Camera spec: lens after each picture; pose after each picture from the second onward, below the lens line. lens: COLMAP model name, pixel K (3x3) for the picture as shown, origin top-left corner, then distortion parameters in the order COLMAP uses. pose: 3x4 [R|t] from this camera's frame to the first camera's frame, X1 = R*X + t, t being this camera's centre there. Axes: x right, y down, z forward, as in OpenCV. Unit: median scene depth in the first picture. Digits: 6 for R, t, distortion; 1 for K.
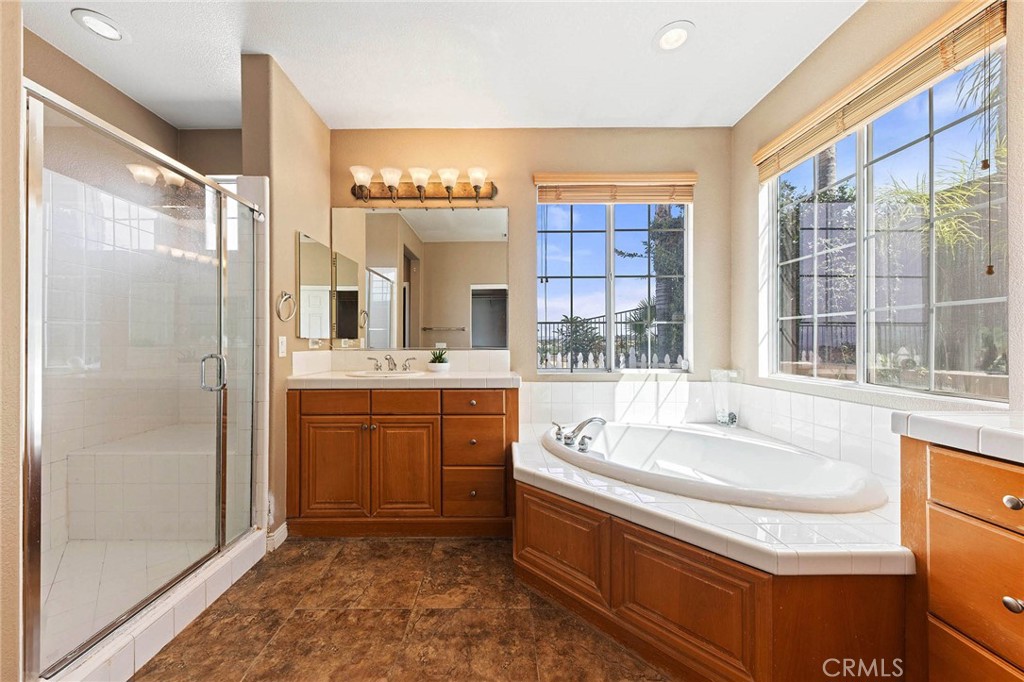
lens RADIAL K [[354.5, 0, 509.4], [0, 354.5, 341.0], [0, 0, 1]] dist [0.004157, -0.000848]
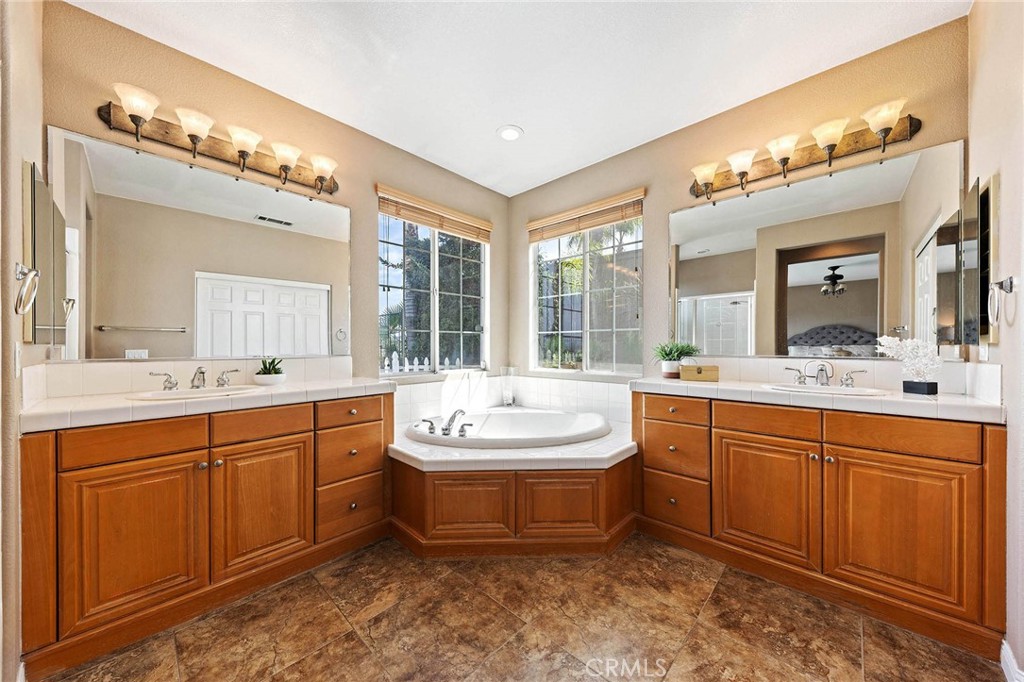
lens RADIAL K [[354.5, 0, 510.1], [0, 354.5, 345.3], [0, 0, 1]] dist [0.004157, -0.000848]
pose [[0.682186, 0.001477, 0.731177, -0.512858], [-0.002715, 0.999996, 0.000513, -0.008831], [-0.731173, -0.002335, 0.682188, 0.030320]]
